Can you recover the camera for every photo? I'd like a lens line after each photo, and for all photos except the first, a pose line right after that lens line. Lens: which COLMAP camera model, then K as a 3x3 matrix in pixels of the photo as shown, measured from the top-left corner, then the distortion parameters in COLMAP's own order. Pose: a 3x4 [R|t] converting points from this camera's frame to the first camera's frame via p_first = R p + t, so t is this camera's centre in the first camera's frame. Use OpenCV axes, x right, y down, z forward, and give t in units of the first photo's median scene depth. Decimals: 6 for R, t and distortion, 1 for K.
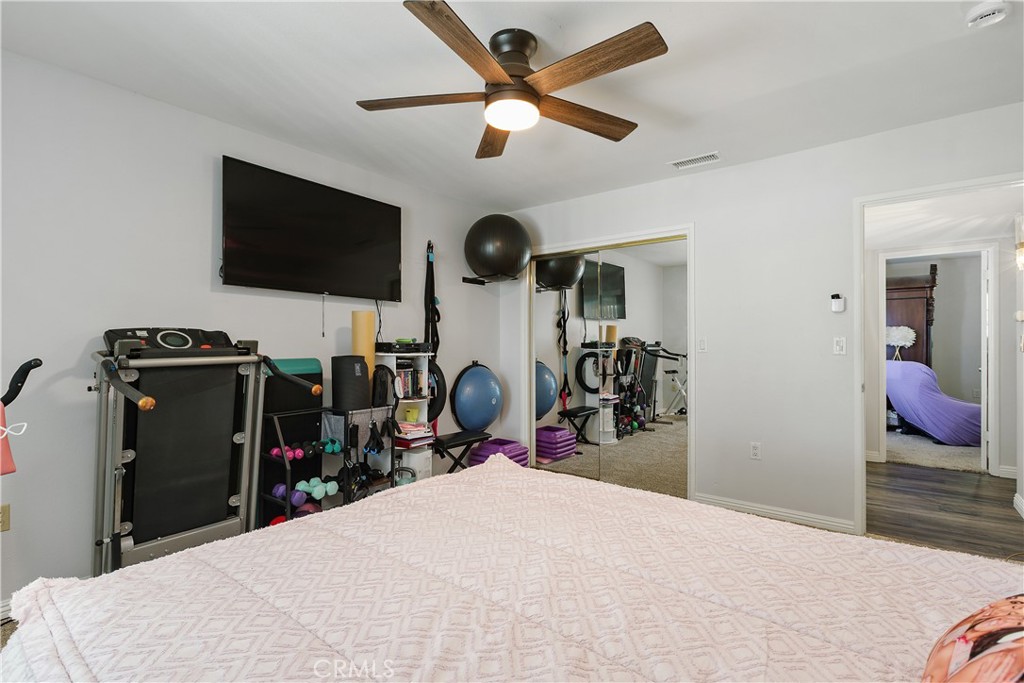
lens RADIAL K [[479.2, 0, 512.0], [0, 479.2, 341.5], [0, 0, 1]] dist [0.000014, -0.000002]
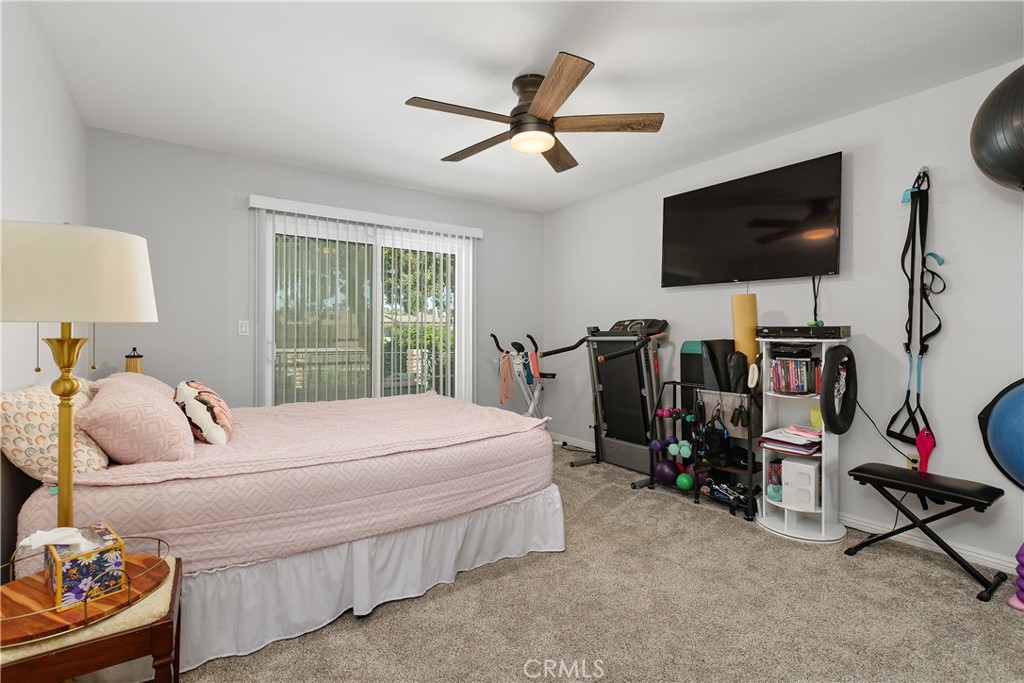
lens RADIAL K [[466.6, 0, 507.8], [0, 466.6, 338.4], [0, 0, 1]] dist [0.000718, 0.000119]
pose [[-0.288013, 0.017107, -0.957474, 0.750389], [0.005273, 0.999854, 0.016278, 0.007667], [0.957612, -0.000361, -0.288061, 0.810608]]
